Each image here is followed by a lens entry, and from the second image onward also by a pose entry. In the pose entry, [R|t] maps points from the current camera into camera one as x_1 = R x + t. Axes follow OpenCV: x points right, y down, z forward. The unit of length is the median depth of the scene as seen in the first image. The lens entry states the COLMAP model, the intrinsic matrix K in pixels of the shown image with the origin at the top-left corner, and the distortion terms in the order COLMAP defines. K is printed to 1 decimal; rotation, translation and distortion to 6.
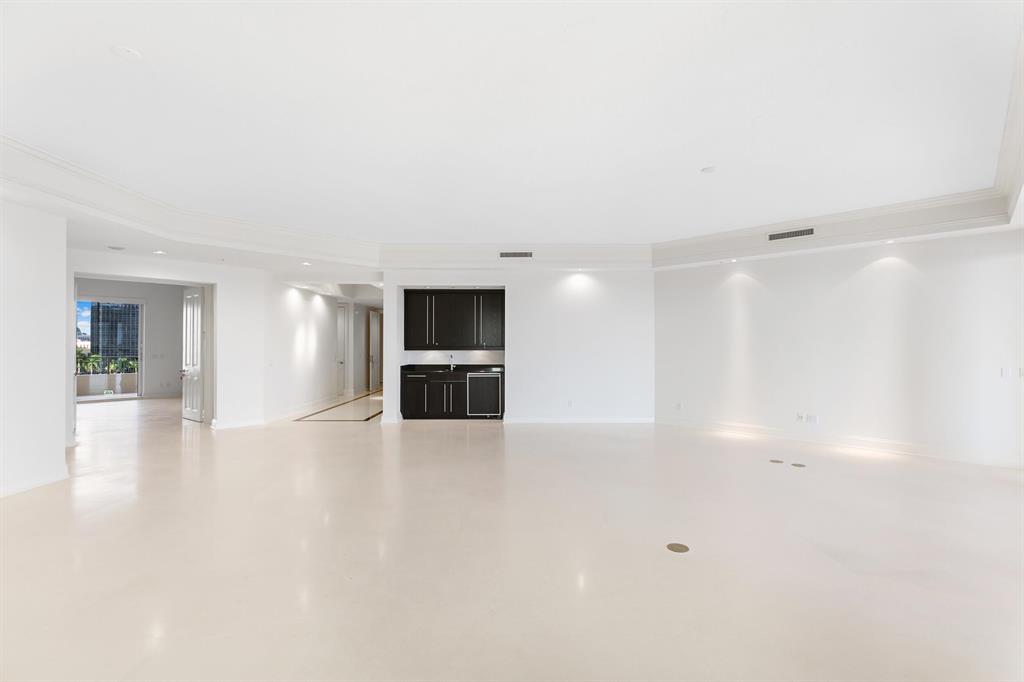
lens RADIAL K [[470.6, 0, 516.8], [0, 470.6, 341.6], [0, 0, 1]] dist [0.010278, -0.000938]
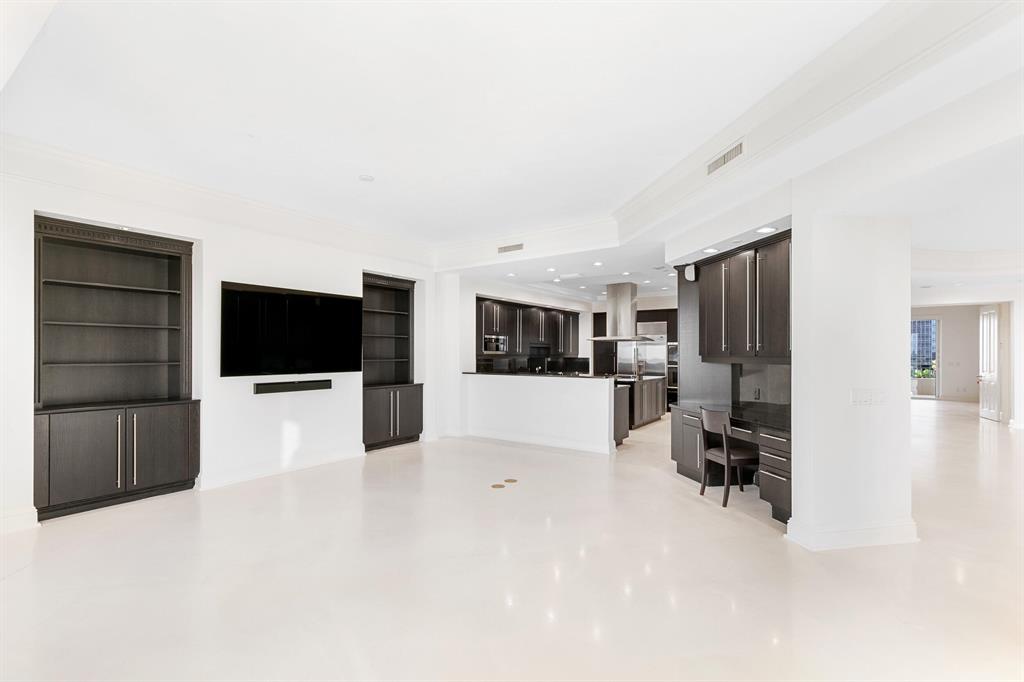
lens RADIAL K [[470.6, 0, 517.2], [0, 470.6, 347.6], [0, 0, 1]] dist [0.010278, -0.000938]
pose [[0.184221, -0.006931, -0.982860, 0.234627], [0.002389, 0.999975, -0.006604, -0.004282], [0.982882, -0.001132, 0.184233, -0.336135]]
